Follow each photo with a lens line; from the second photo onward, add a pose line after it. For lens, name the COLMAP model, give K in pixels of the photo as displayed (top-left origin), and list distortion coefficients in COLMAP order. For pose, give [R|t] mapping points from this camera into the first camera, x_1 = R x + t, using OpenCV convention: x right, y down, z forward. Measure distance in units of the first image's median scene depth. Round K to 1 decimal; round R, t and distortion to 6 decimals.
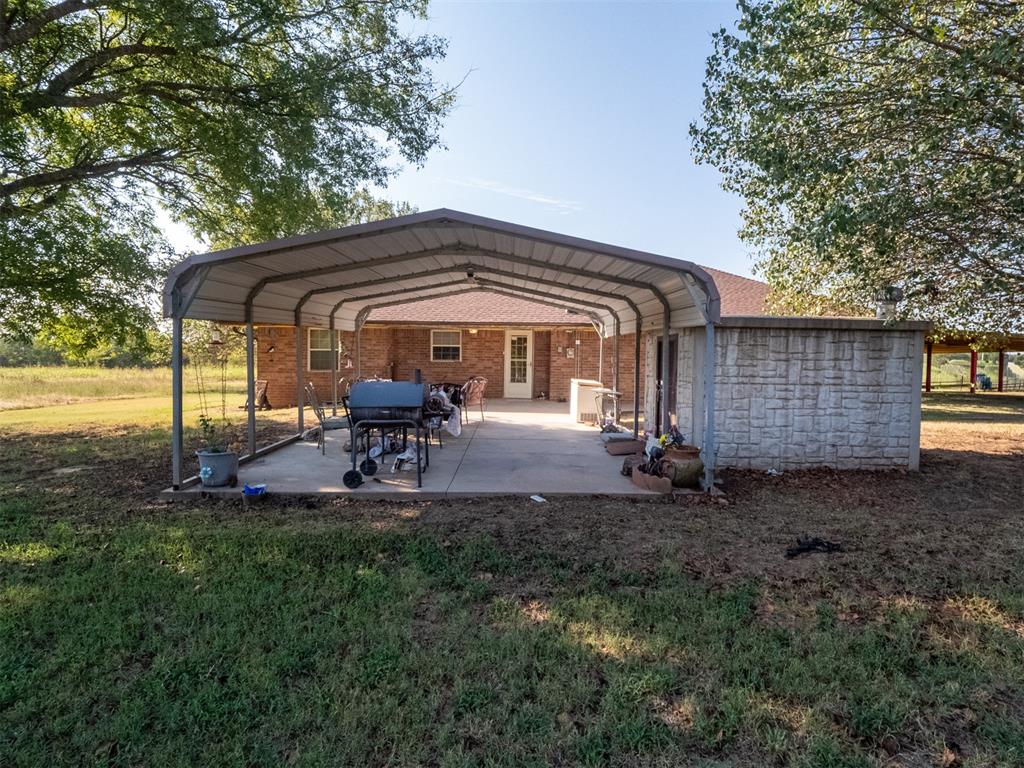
lens RADIAL K [[487.7, 0, 509.8], [0, 487.7, 381.7], [0, 0, 1]] dist [-0.030208, -0.000089]
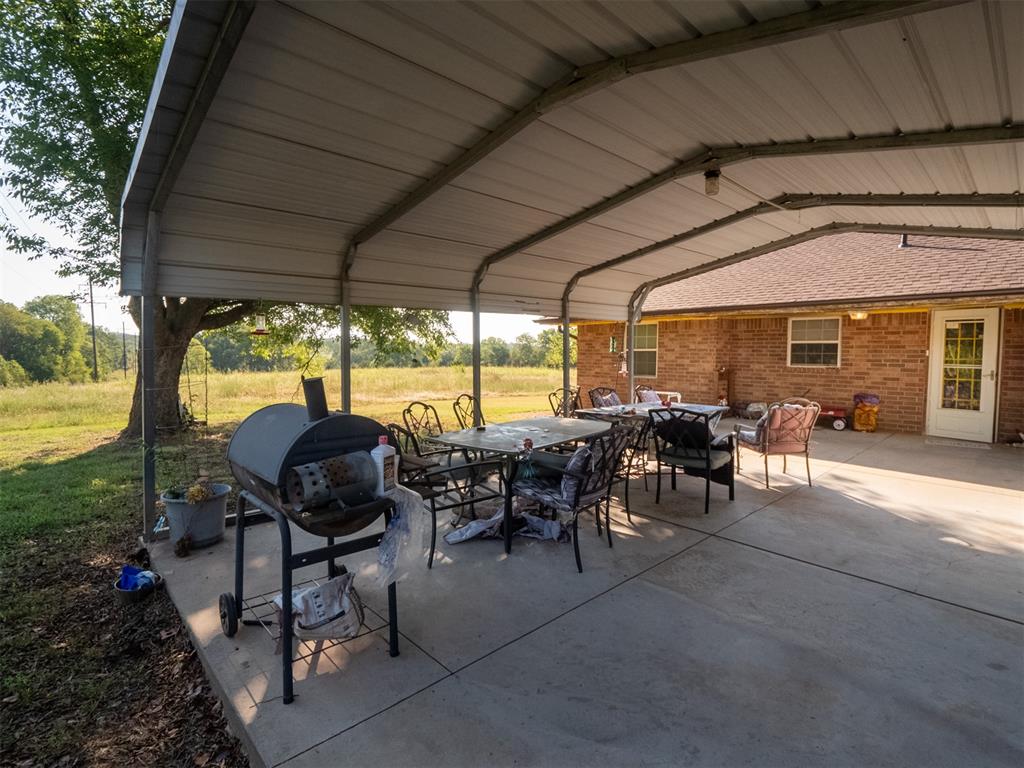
lens RADIAL K [[487.7, 0, 516.3], [0, 487.7, 378.4], [0, 0, 1]] dist [-0.030208, -0.000089]
pose [[0.676505, 0.031492, -0.735765, 0.070227], [-0.043154, 0.999064, 0.003084, -0.012765], [0.735173, 0.029664, 0.677230, 0.306565]]
